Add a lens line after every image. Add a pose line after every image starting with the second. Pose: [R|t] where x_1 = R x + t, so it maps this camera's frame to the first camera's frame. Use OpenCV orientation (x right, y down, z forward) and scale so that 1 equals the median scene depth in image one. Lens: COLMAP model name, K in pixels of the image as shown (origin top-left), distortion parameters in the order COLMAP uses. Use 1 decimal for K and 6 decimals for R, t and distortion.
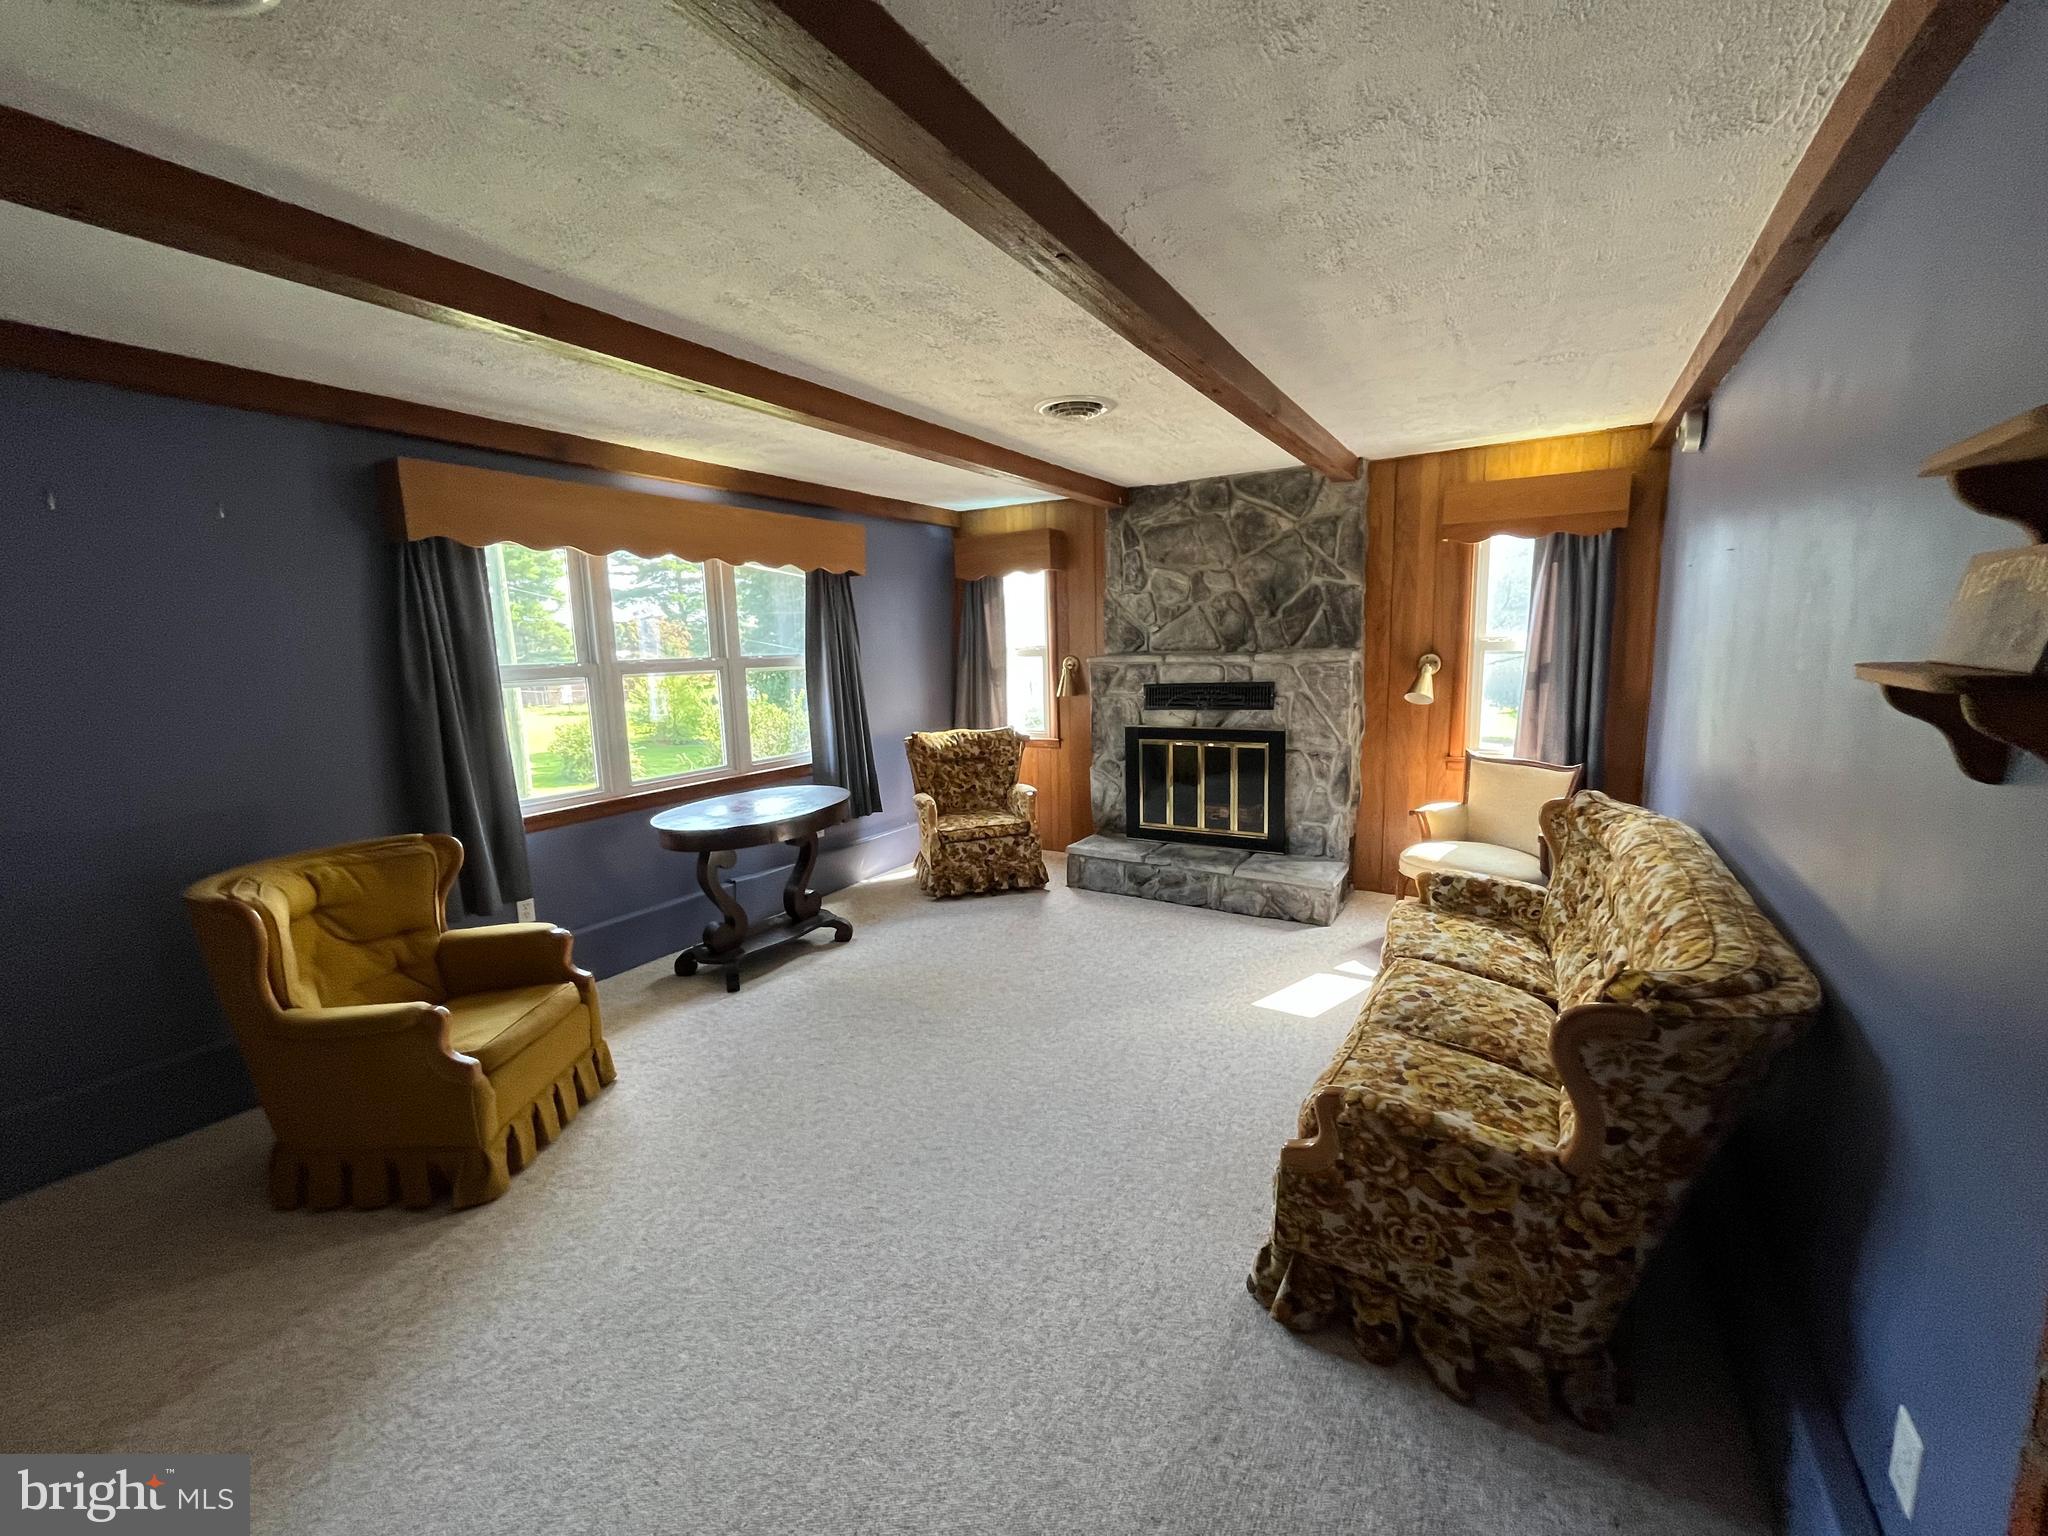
lens RADIAL K [[825.7, 0, 1024.3], [0, 825.7, 767.2], [0, 0, 1]] dist [-0.004263, -0.000074]
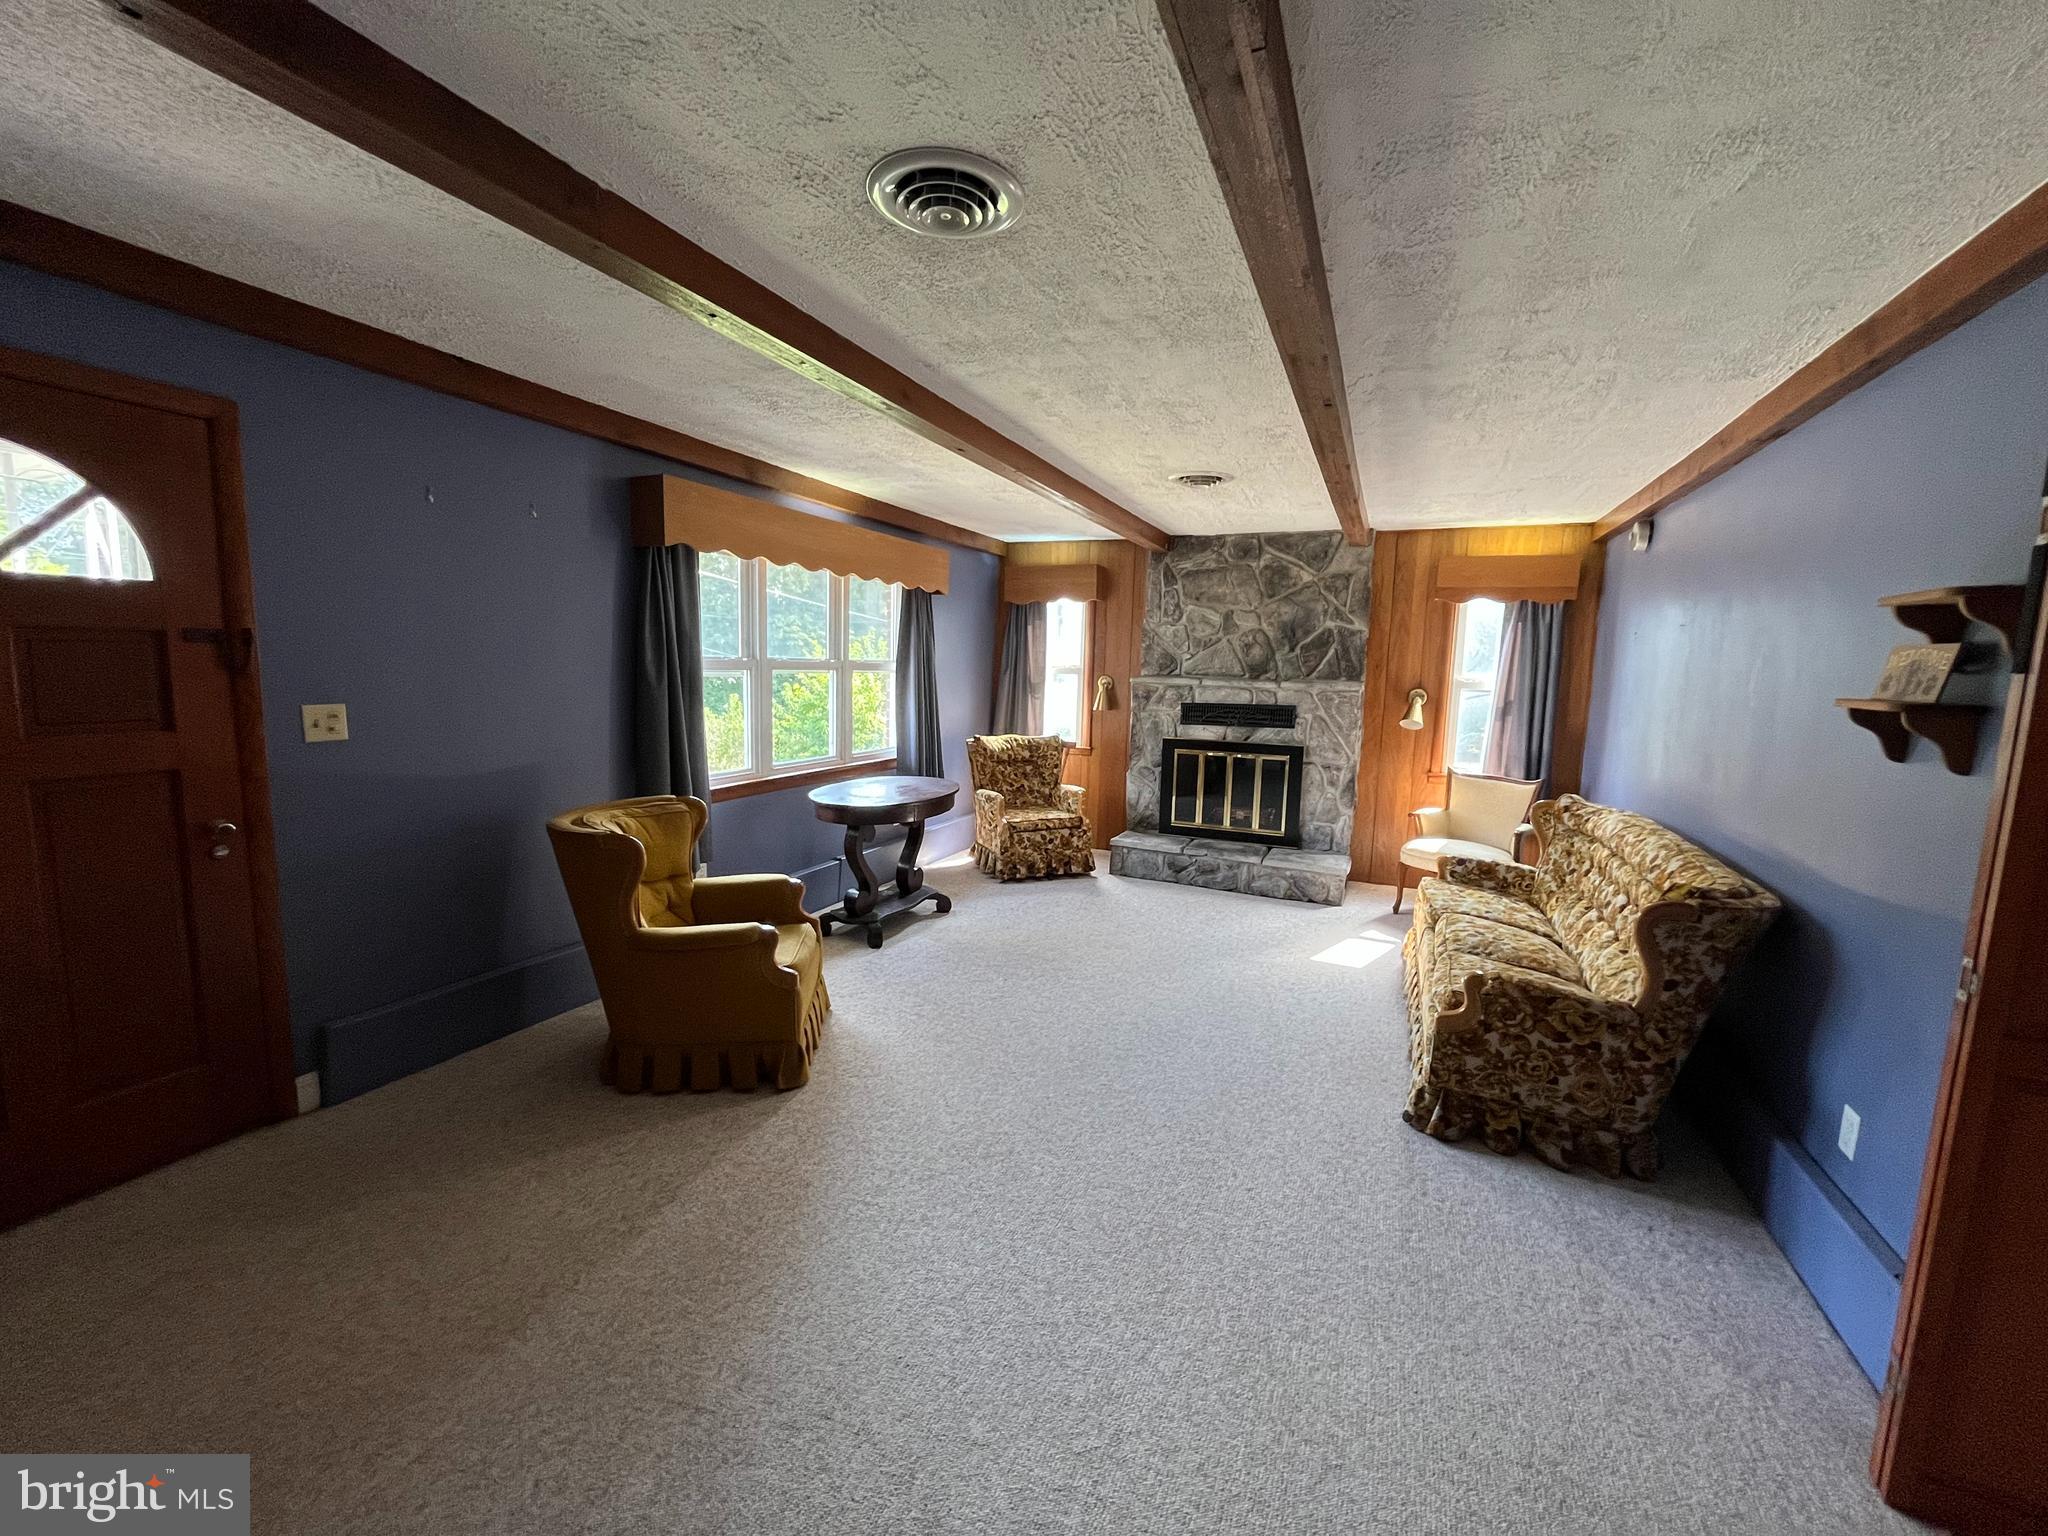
lens RADIAL K [[825.7, 0, 1023.7], [0, 825.7, 767.1], [0, 0, 1]] dist [-0.004263, -0.000074]
pose [[0.990420, 0.038917, 0.132493, -0.300181], [-0.035519, 0.998979, -0.027921, 0.042008], [-0.133444, 0.022947, 0.990791, -0.173262]]
